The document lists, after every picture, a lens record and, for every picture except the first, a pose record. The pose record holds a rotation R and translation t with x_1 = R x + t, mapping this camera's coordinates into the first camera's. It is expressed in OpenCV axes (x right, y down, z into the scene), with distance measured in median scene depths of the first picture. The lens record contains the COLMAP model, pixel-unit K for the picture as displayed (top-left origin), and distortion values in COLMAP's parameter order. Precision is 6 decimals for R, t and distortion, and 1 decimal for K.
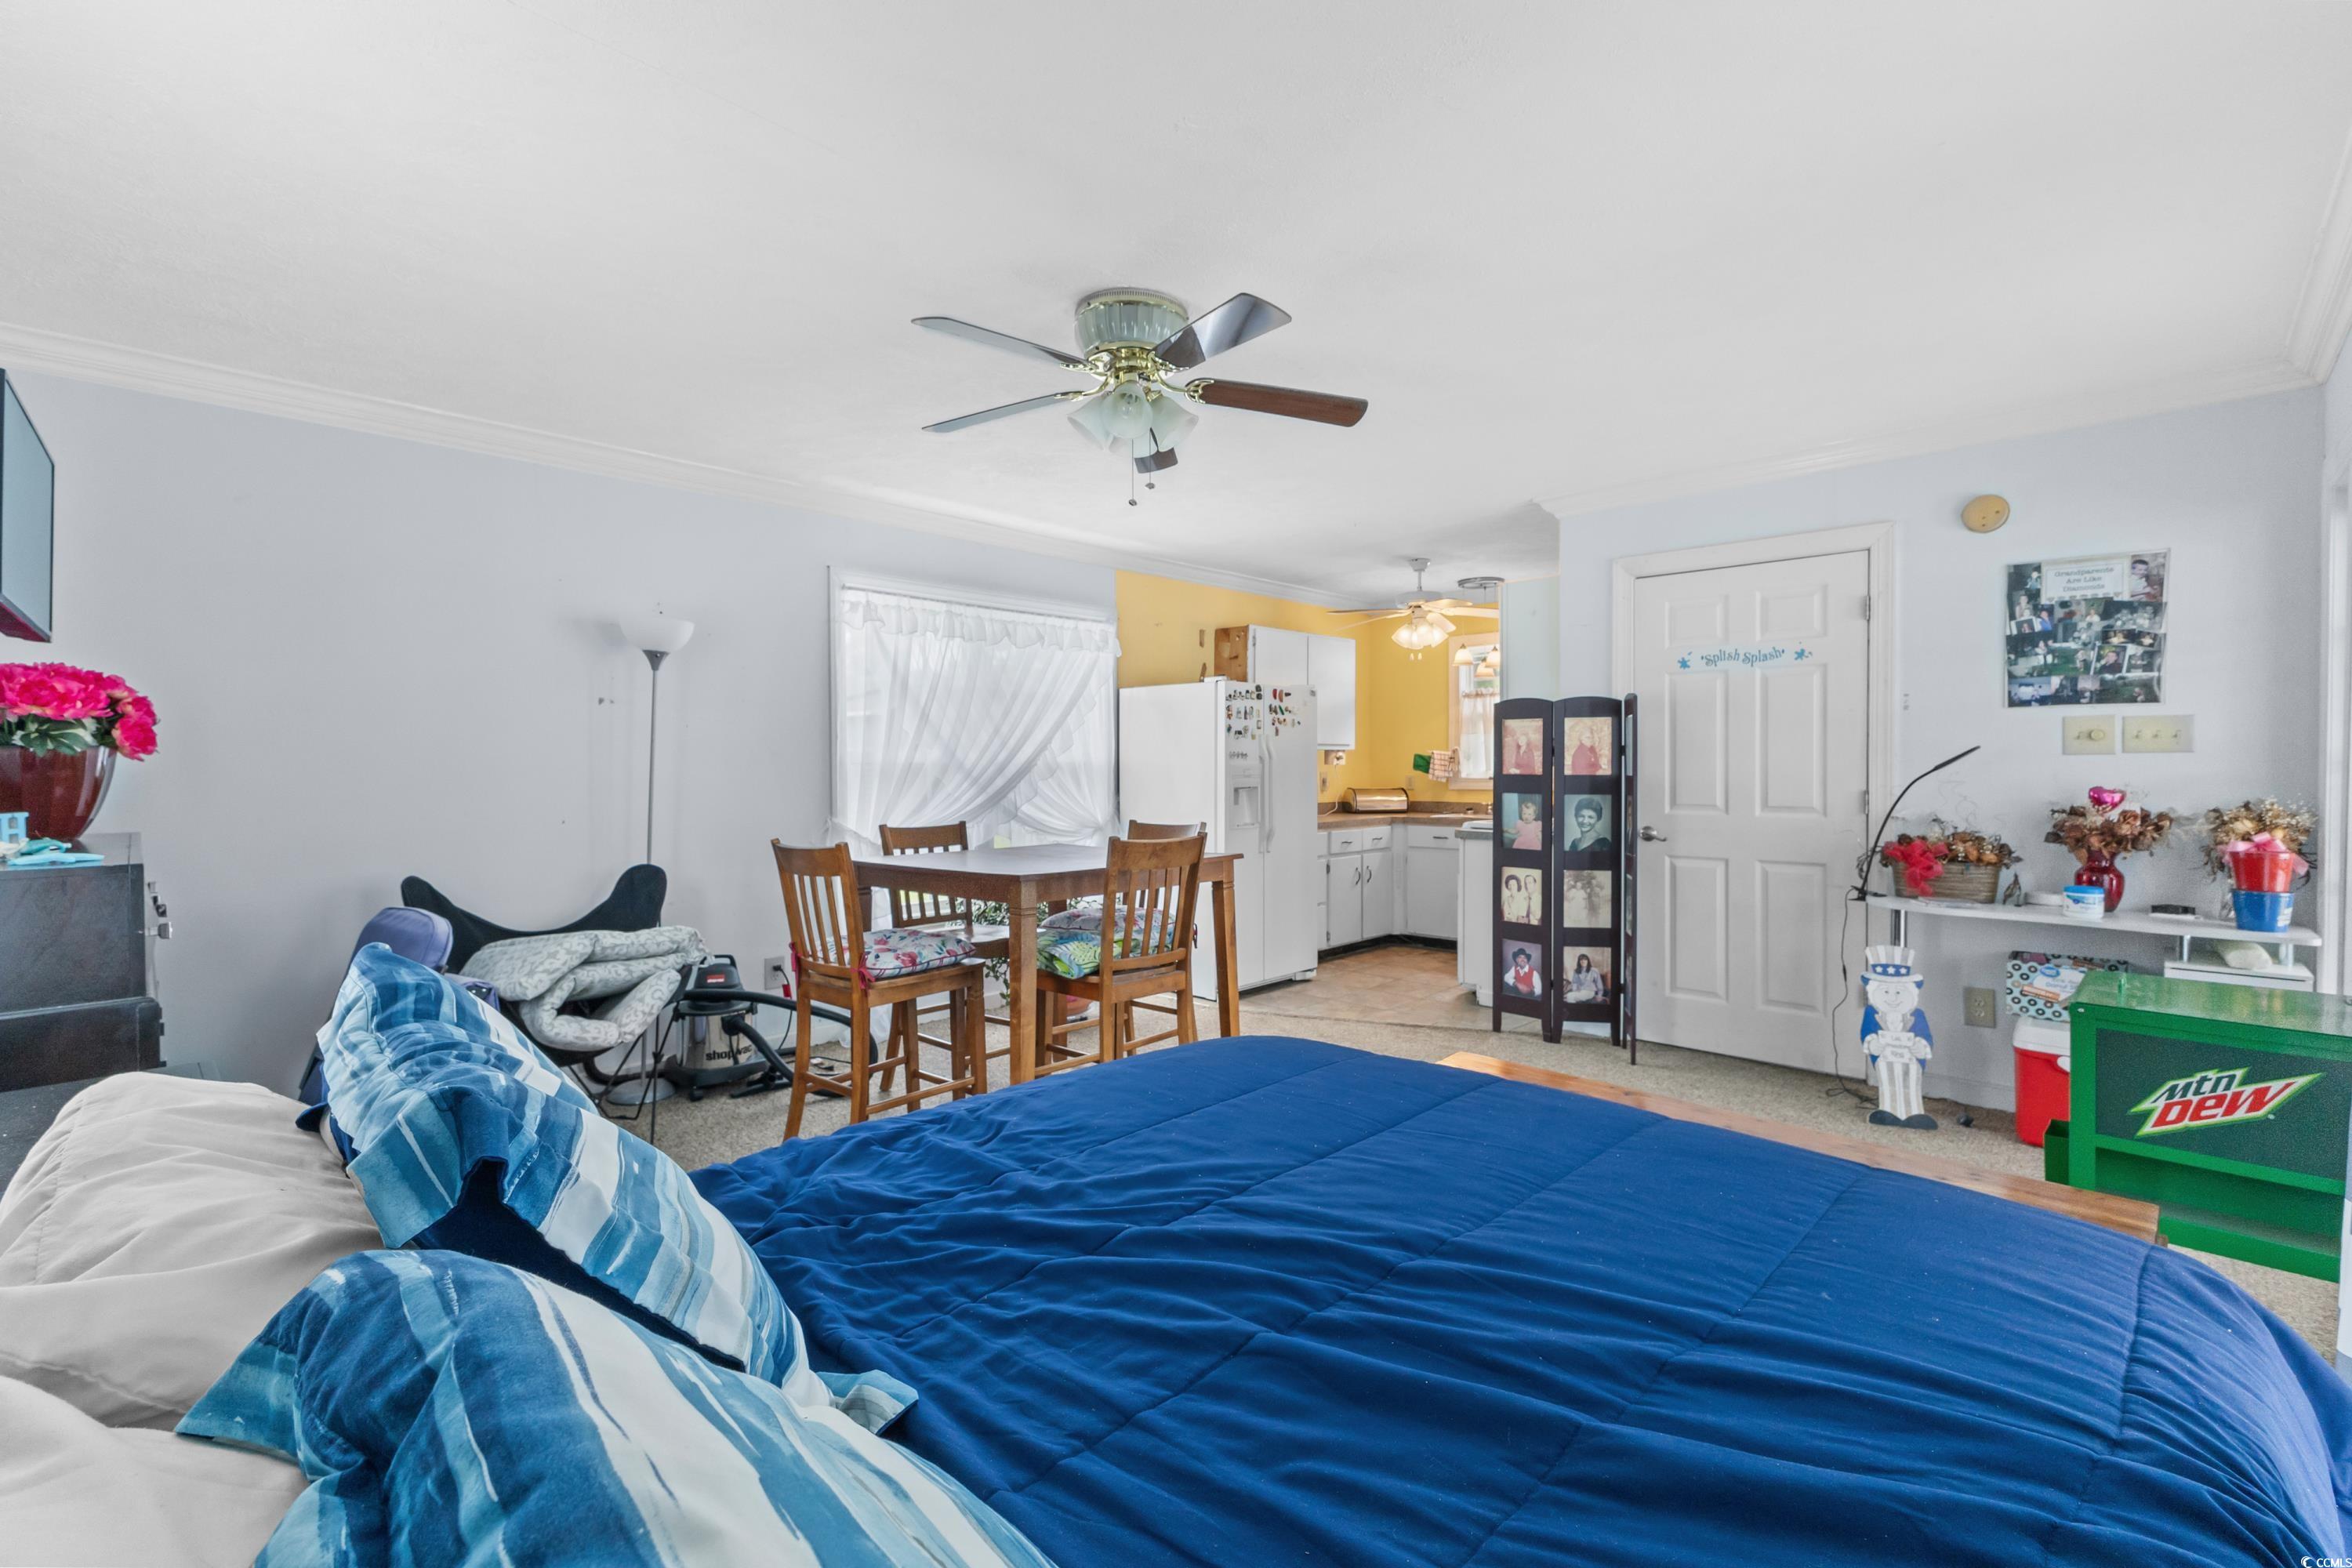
lens RADIAL K [[1023.8, 0, 1183.5], [0, 1023.8, 773.7], [0, 0, 1]] dist [0.011881, -0.000236]
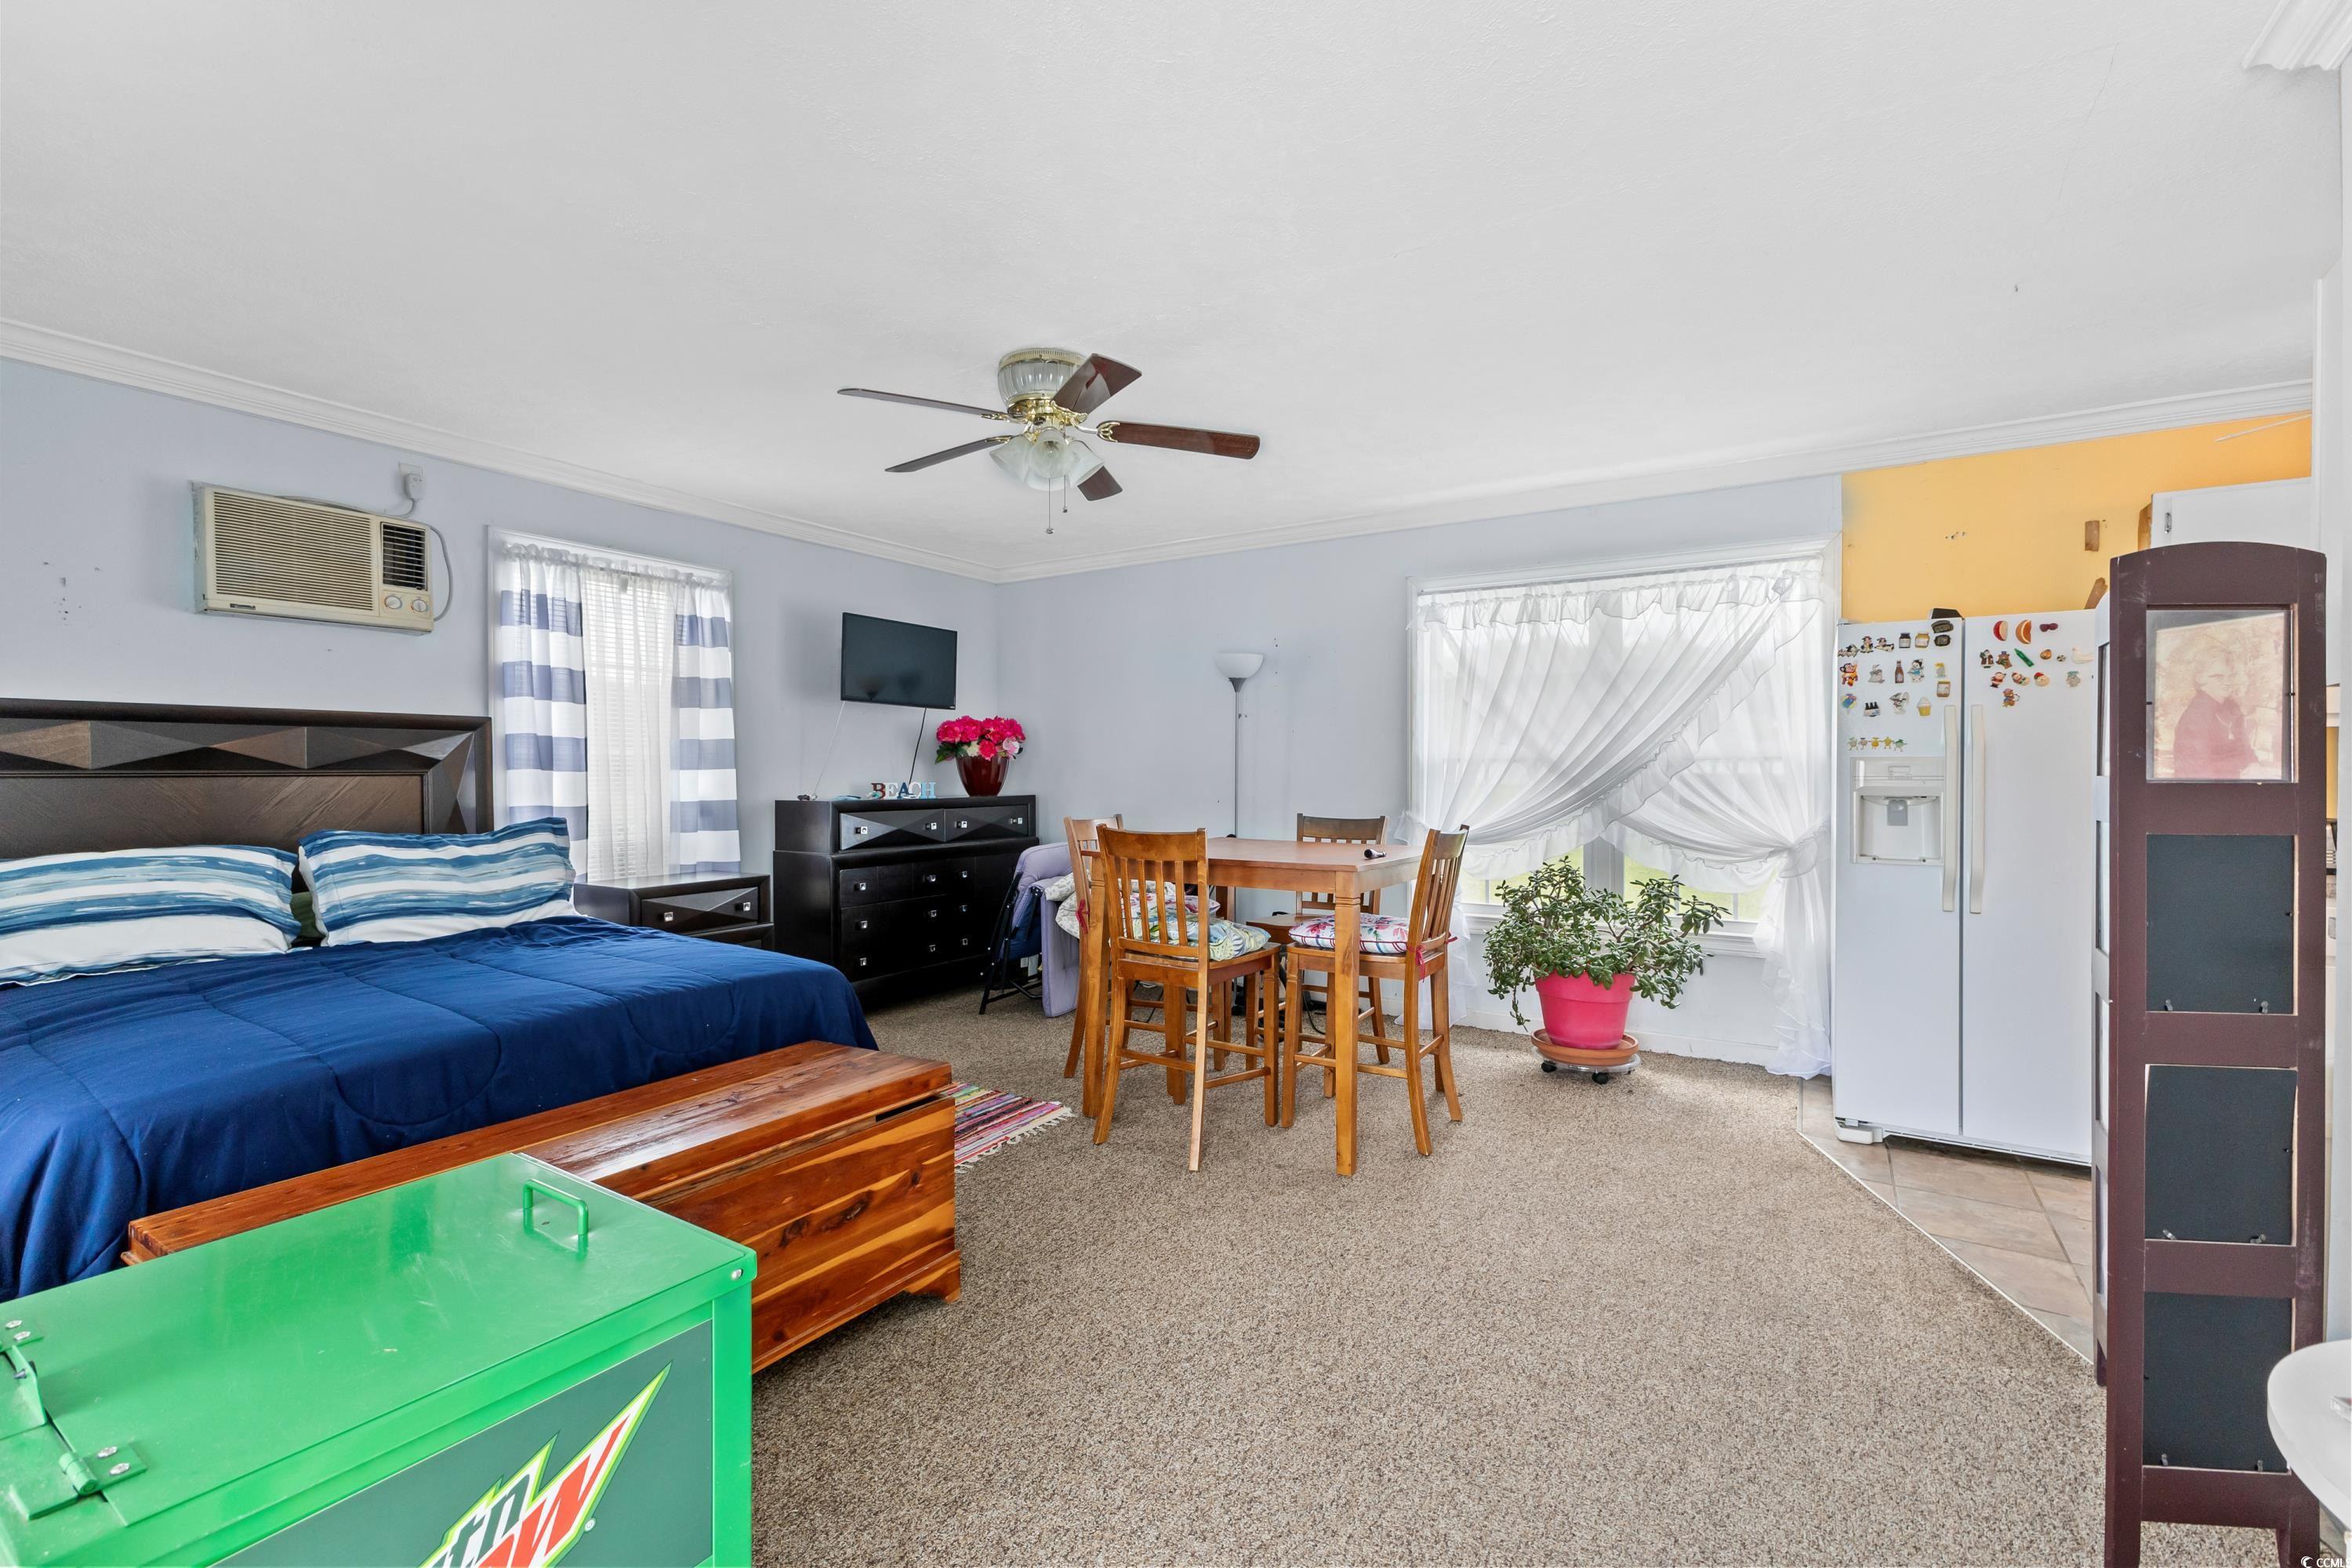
lens RADIAL K [[1023.8, 0, 1184.2], [0, 1023.8, 776.7], [0, 0, 1]] dist [0.011881, -0.000236]
pose [[0.204349, 0.009523, -0.978852, 0.630203], [-0.008953, 0.999929, 0.007859, 0.001068], [0.978857, 0.007158, 0.204420, 0.522154]]
